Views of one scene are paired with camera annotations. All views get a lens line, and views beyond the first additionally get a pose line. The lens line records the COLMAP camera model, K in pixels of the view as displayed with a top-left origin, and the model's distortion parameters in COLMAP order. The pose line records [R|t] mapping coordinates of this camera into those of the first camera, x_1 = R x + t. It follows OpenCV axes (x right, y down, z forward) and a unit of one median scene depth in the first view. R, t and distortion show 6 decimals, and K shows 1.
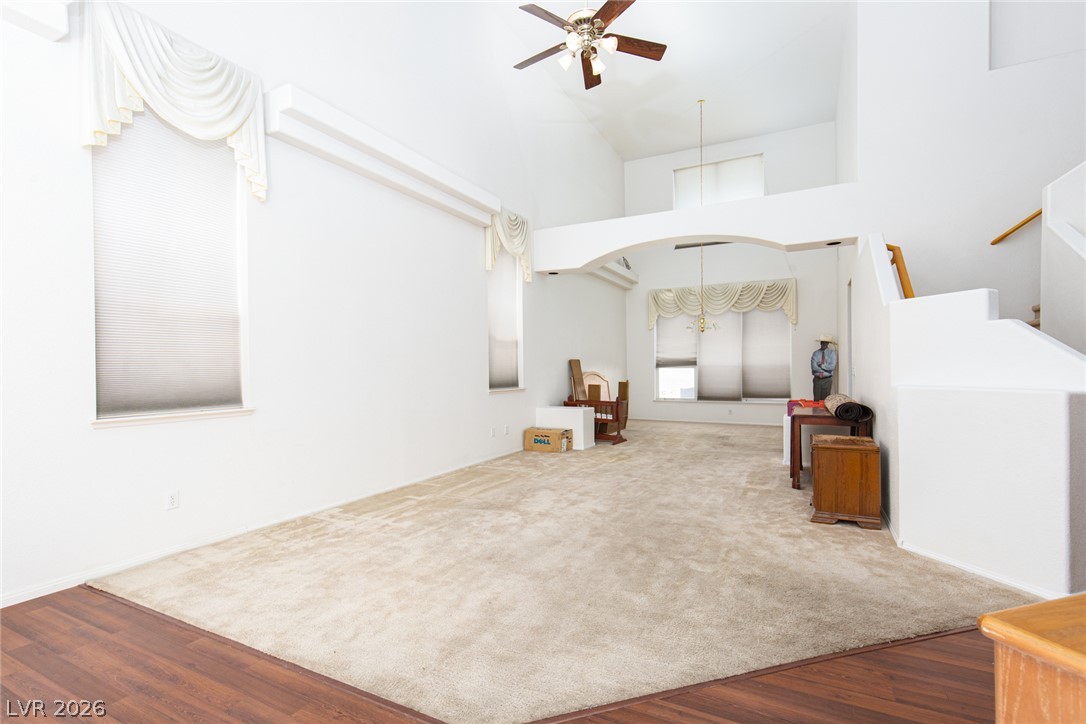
lens RADIAL K [[490.0, 0, 556.3], [0, 490.0, 371.5], [0, 0, 1]] dist [0.012023, -0.001872]
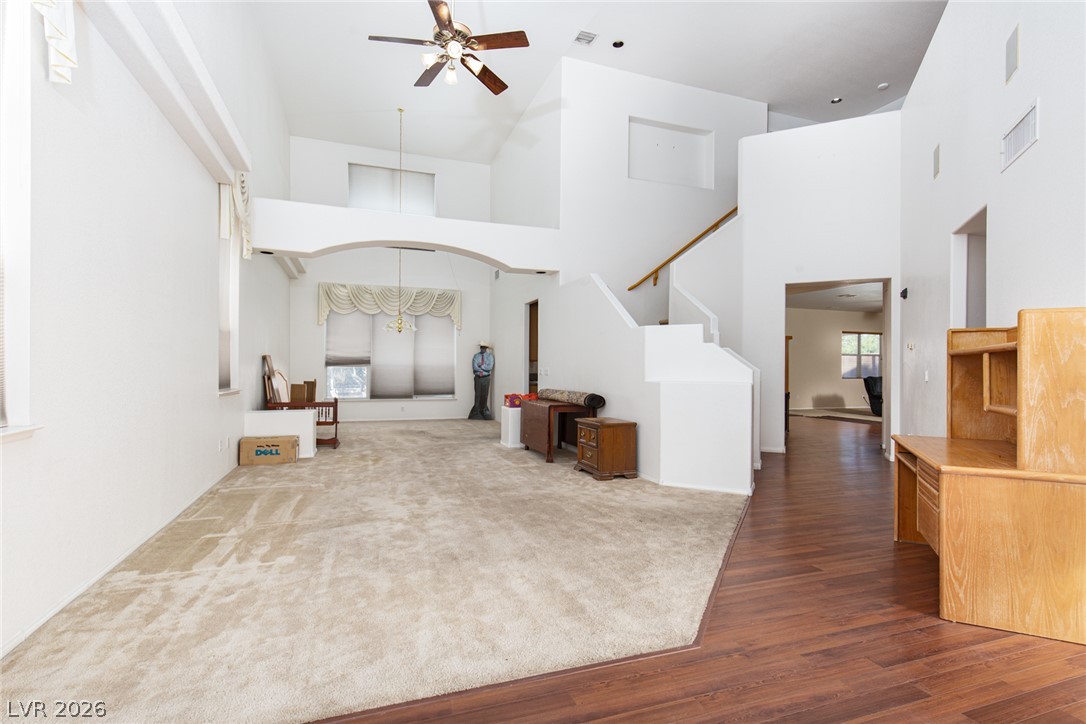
lens RADIAL K [[490.0, 0, 544.5], [0, 490.0, 365.4], [0, 0, 1]] dist [0.012023, -0.001872]
pose [[0.710037, 0.016370, 0.703974, -0.192388], [-0.008472, 0.999856, -0.014706, 0.001818], [-0.704113, 0.004478, 0.710073, 0.047073]]
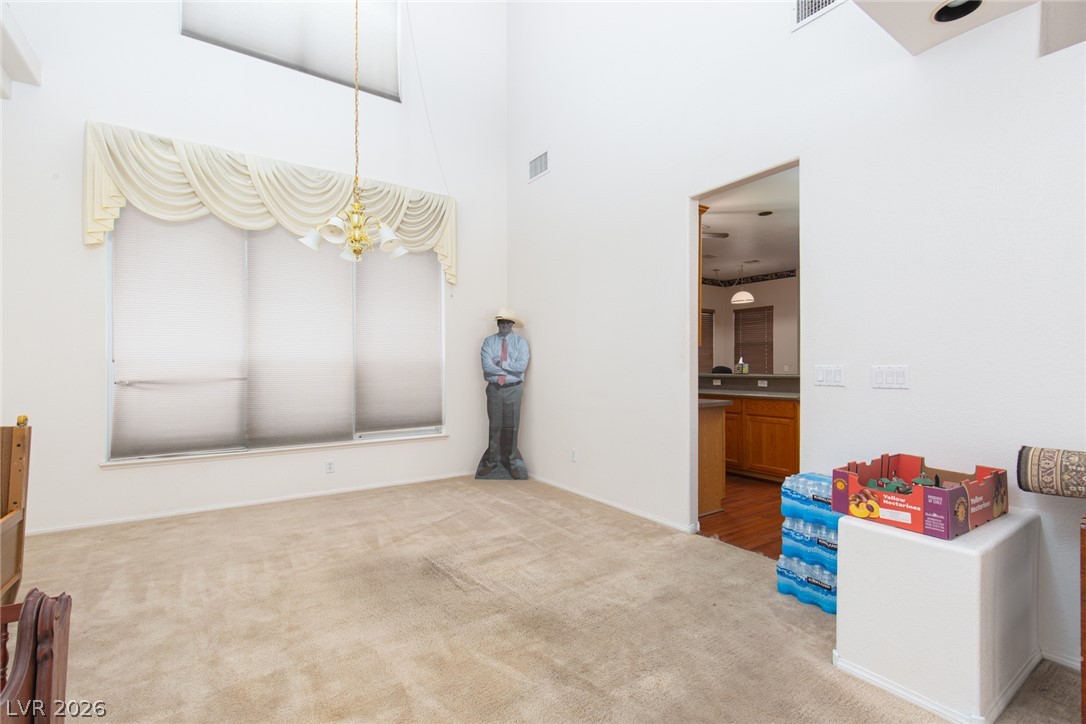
lens RADIAL K [[490.0, 0, 511.5], [0, 490.0, 356.1], [0, 0, 1]] dist [0.012023, -0.001872]
pose [[0.527095, 0.031116, 0.849236, 0.076217], [0.000051, 0.999328, -0.036647, 0.000020], [-0.849806, 0.019360, 0.526740, 0.708901]]
